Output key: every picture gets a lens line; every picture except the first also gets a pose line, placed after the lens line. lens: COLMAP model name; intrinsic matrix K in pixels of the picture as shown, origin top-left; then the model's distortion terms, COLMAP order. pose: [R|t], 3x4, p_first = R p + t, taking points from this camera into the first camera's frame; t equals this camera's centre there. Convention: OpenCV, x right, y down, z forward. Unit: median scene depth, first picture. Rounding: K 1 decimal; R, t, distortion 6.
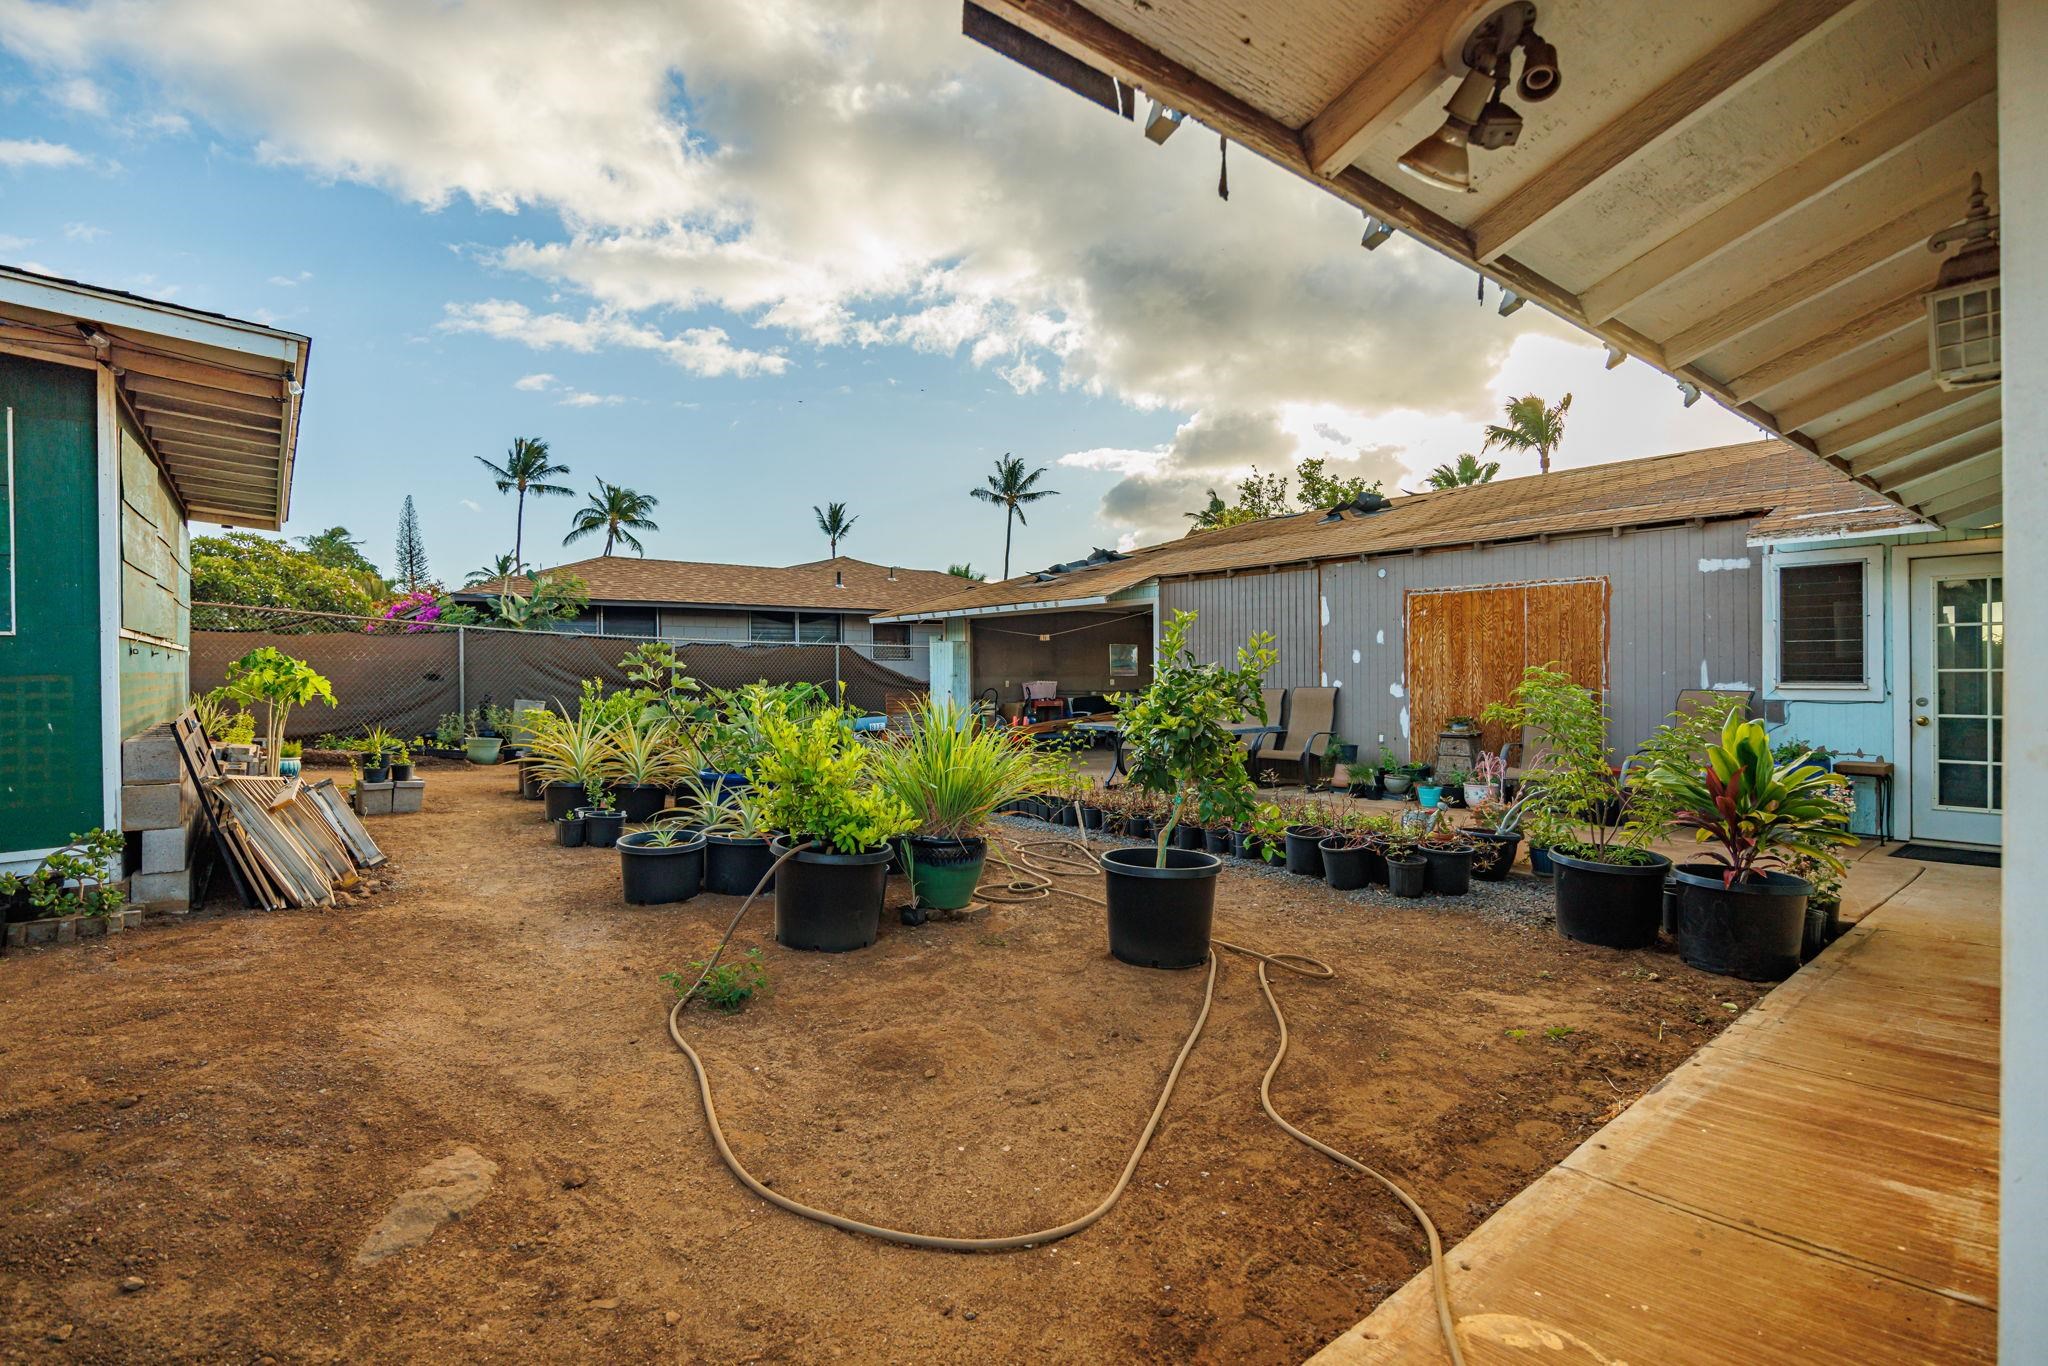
lens RADIAL K [[900.7, 0, 1068.4], [0, 900.7, 681.0], [0, 0, 1]] dist [-0.033232, -0.000177]
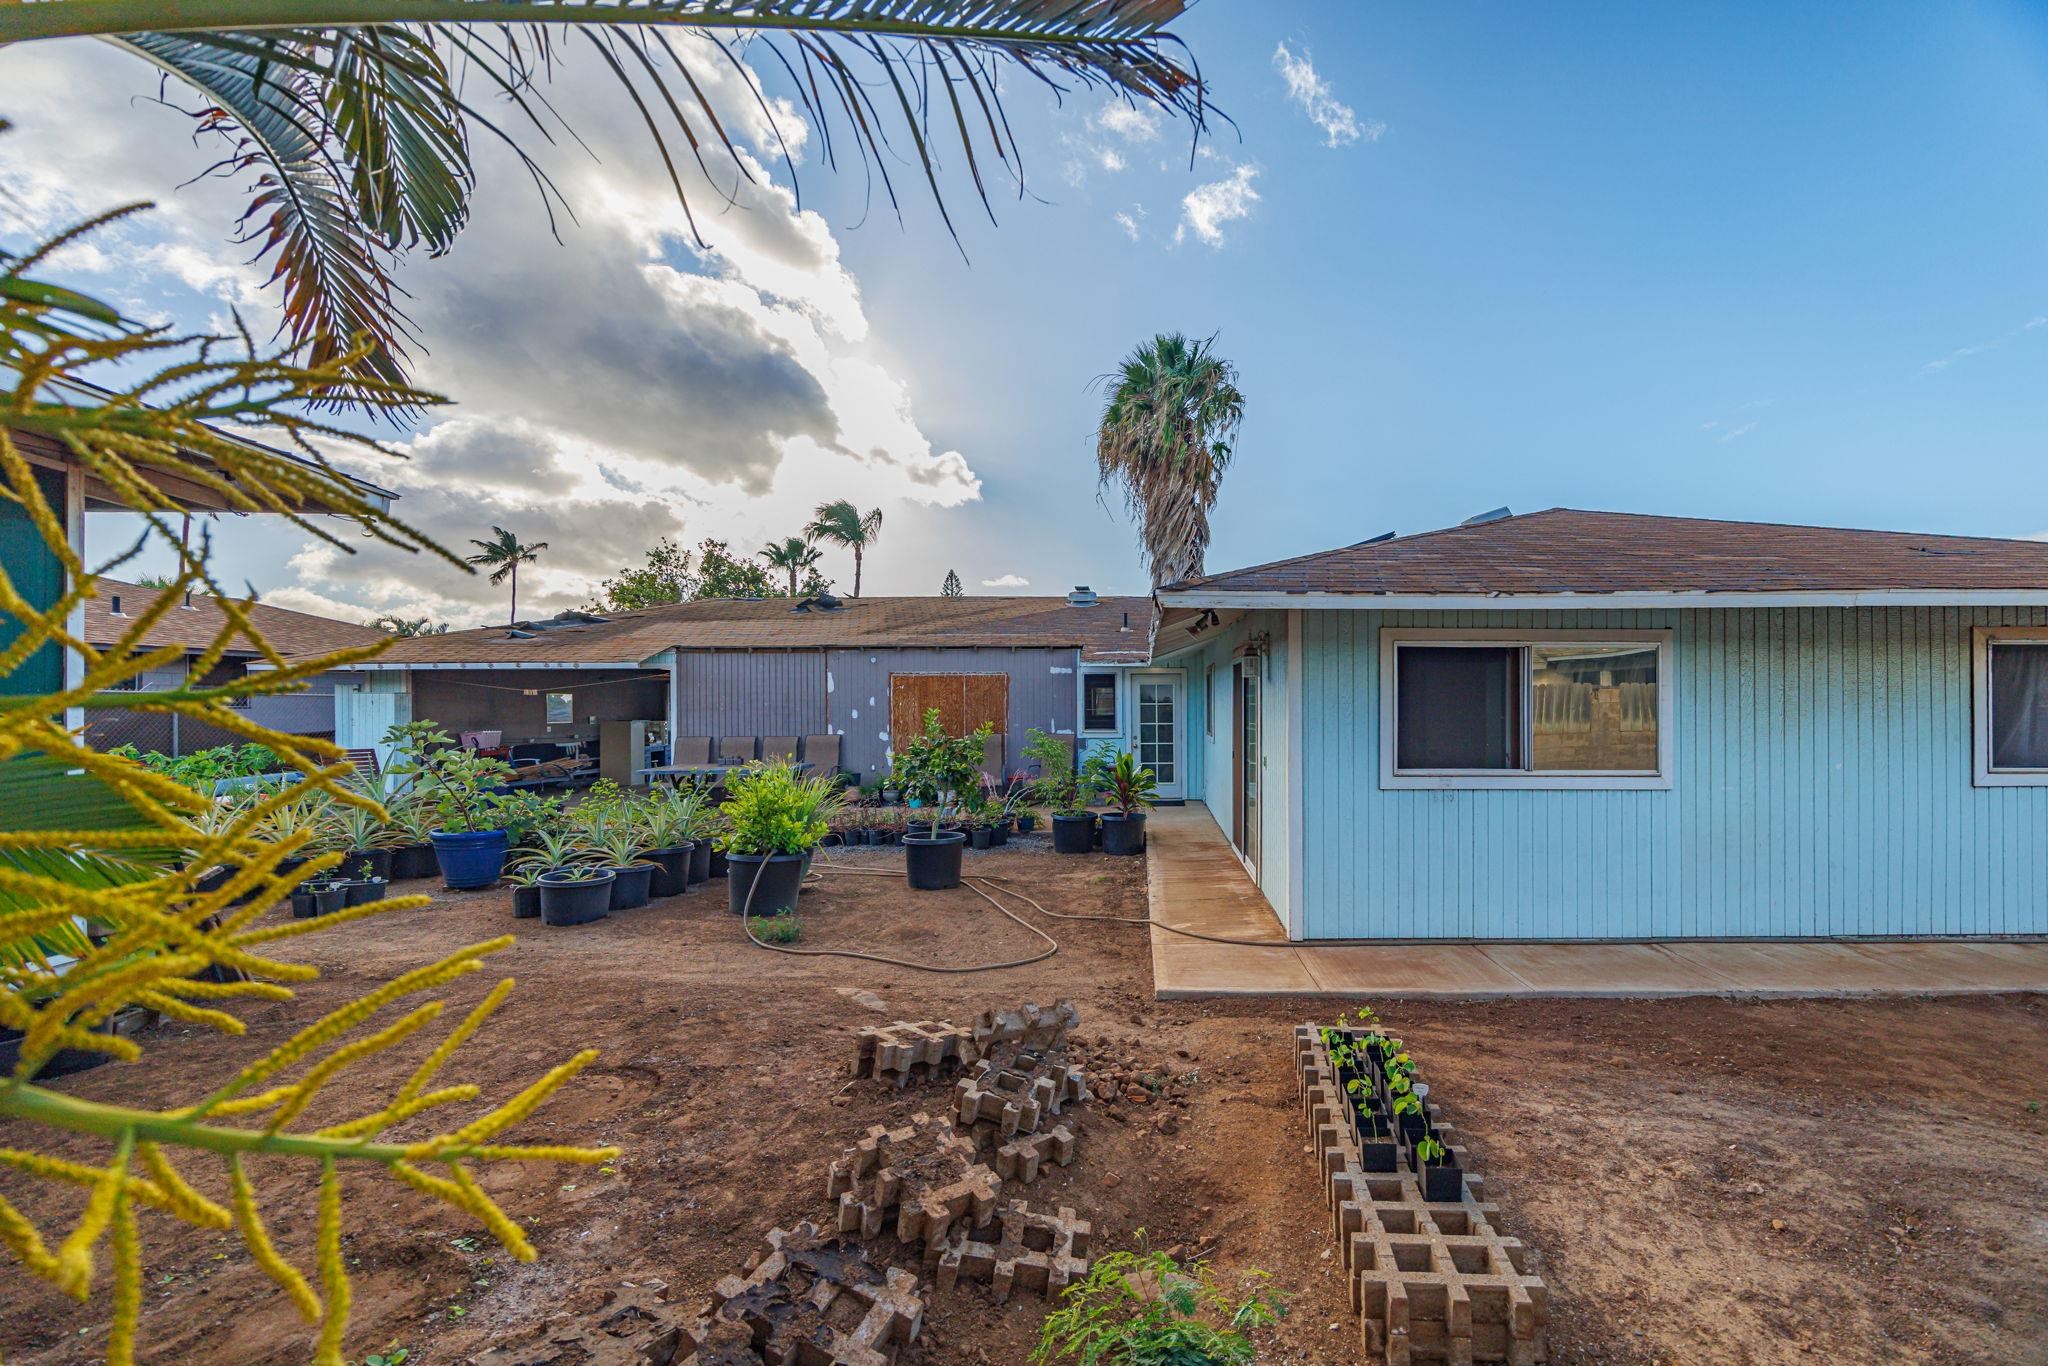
lens RADIAL K [[900.7, 0, 1068.4], [0, 900.7, 681.0], [0, 0, 1]] dist [-0.033232, -0.000177]
pose [[0.647232, 0.011437, 0.762207, -0.376004], [0.007821, 0.999735, -0.021643, -0.029860], [-0.762253, 0.019969, 0.646971, -0.155970]]
